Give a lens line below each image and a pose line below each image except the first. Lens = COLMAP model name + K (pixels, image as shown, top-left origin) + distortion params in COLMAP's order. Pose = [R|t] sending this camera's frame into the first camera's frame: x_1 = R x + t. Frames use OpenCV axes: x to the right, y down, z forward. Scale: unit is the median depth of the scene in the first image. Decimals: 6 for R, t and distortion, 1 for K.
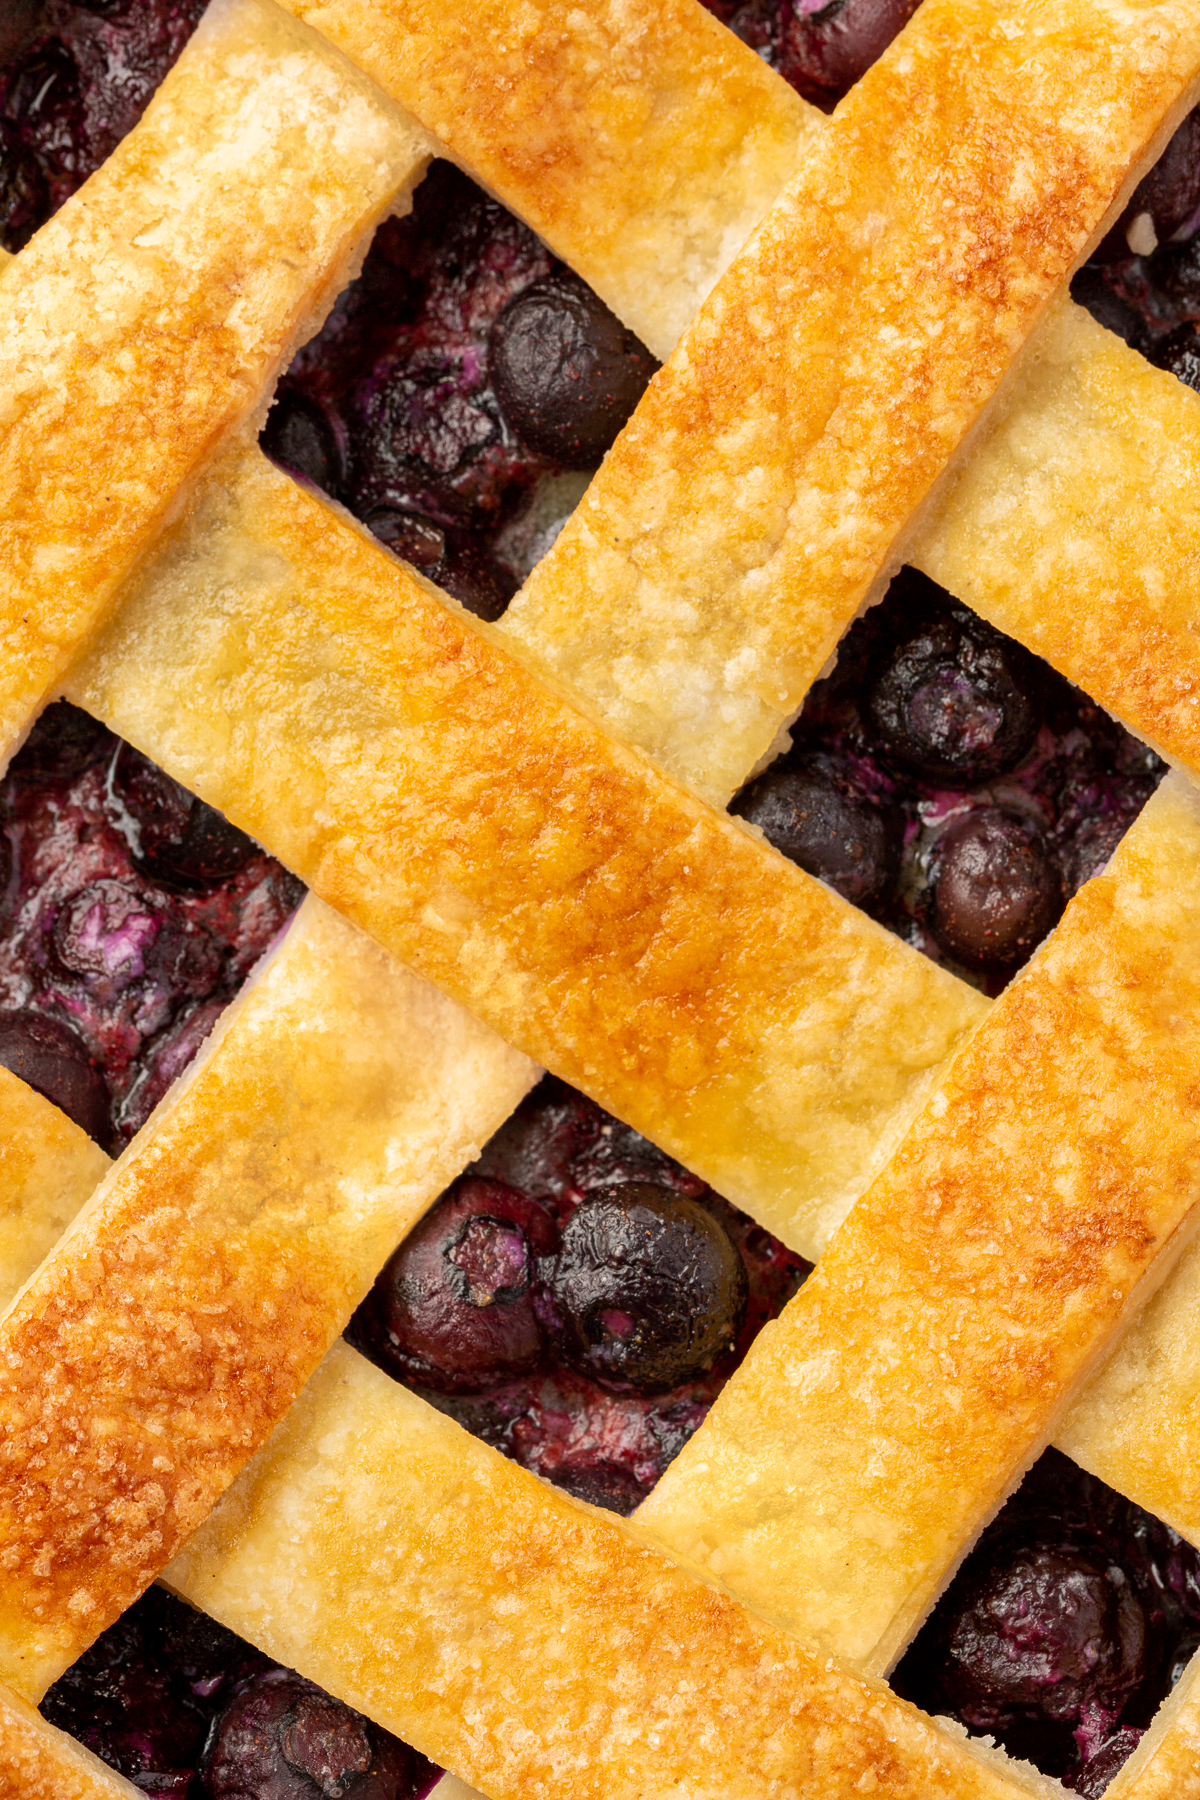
lens RADIAL K [[7609.5, 0, 600.0], [0, 7609.5, 900.0], [0, 0, 1]] dist [0.301612, -11.562357]
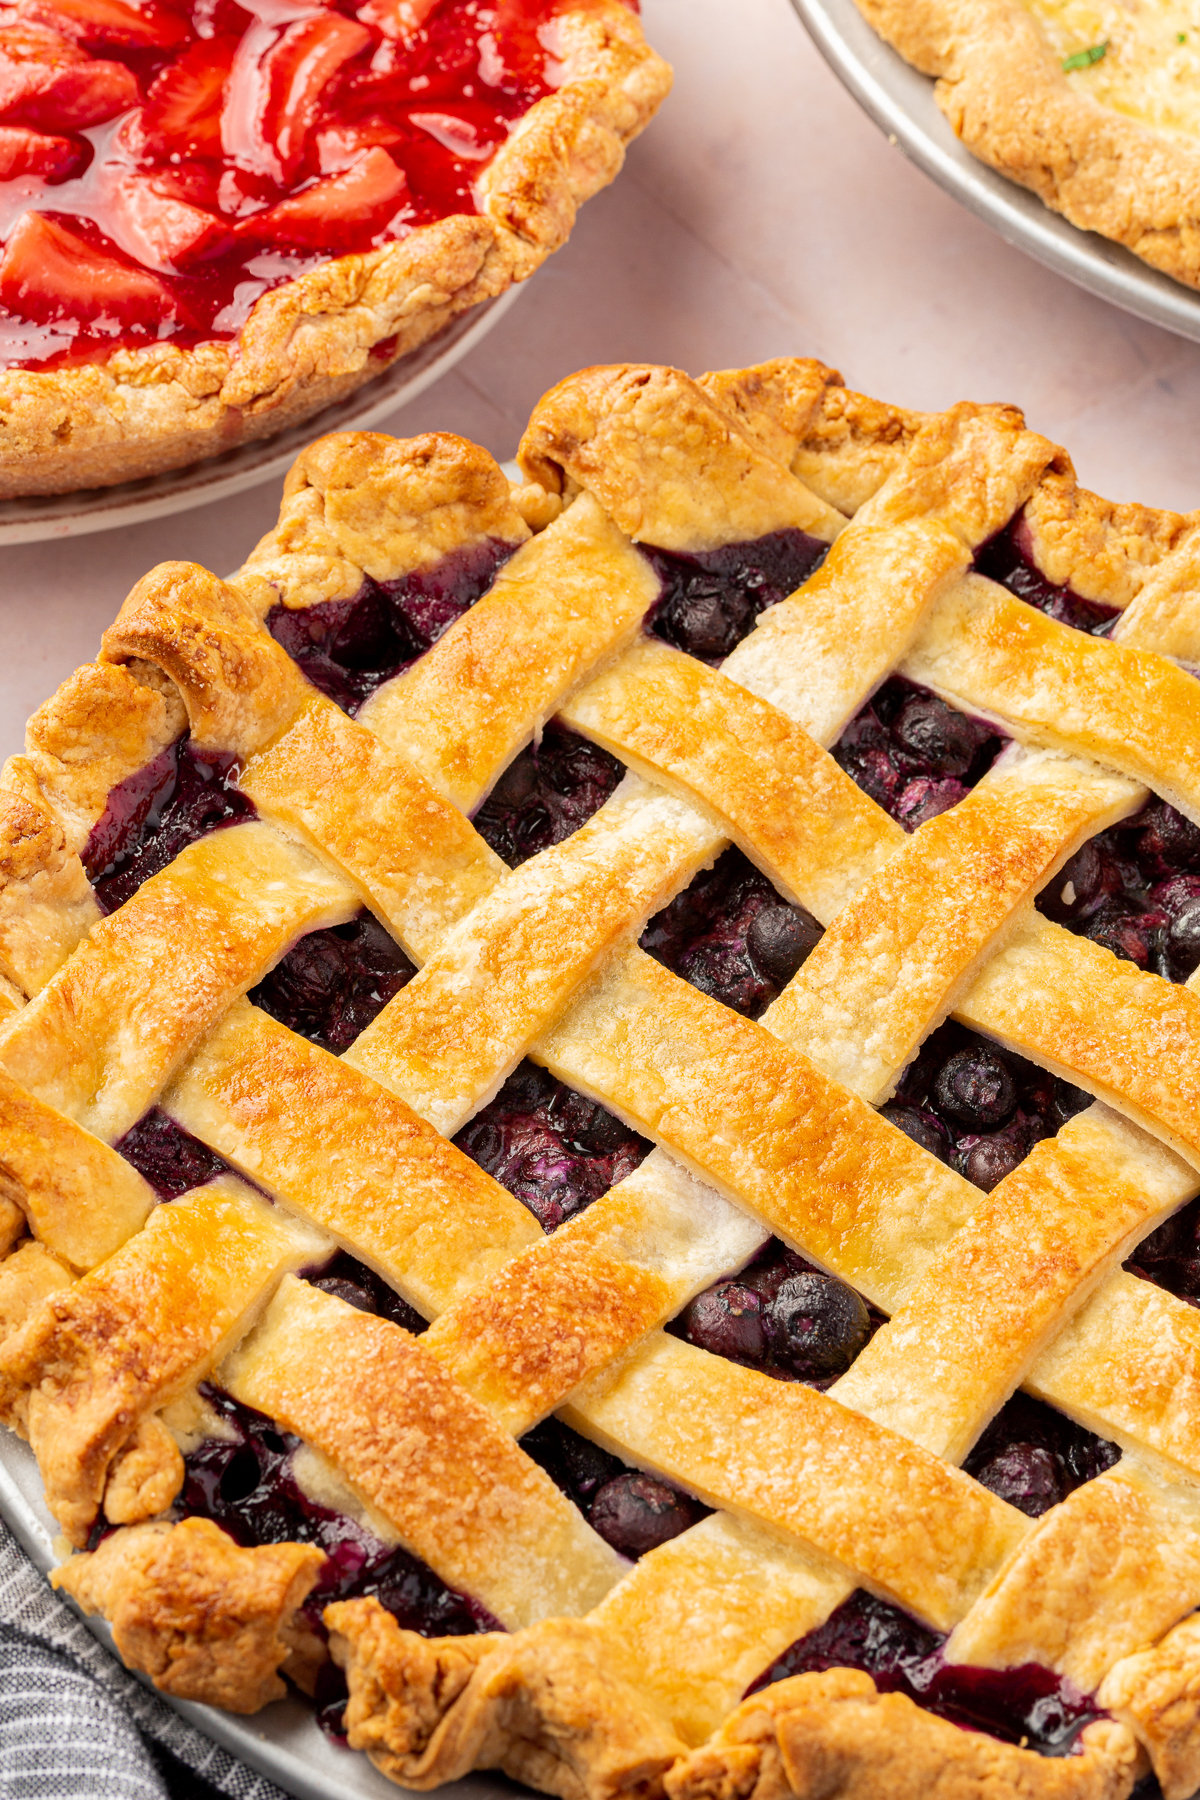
lens RADIAL K [[7609.5, 0, 600.0], [0, 7609.5, 900.0], [0, 0, 1]] dist [0.301612, -11.562357]
pose [[0.997660, 0.060973, 0.030945, -0.119175], [-0.029314, 0.790269, -0.612059, 1.183859], [-0.061774, 0.609719, 0.790206, -0.620049]]
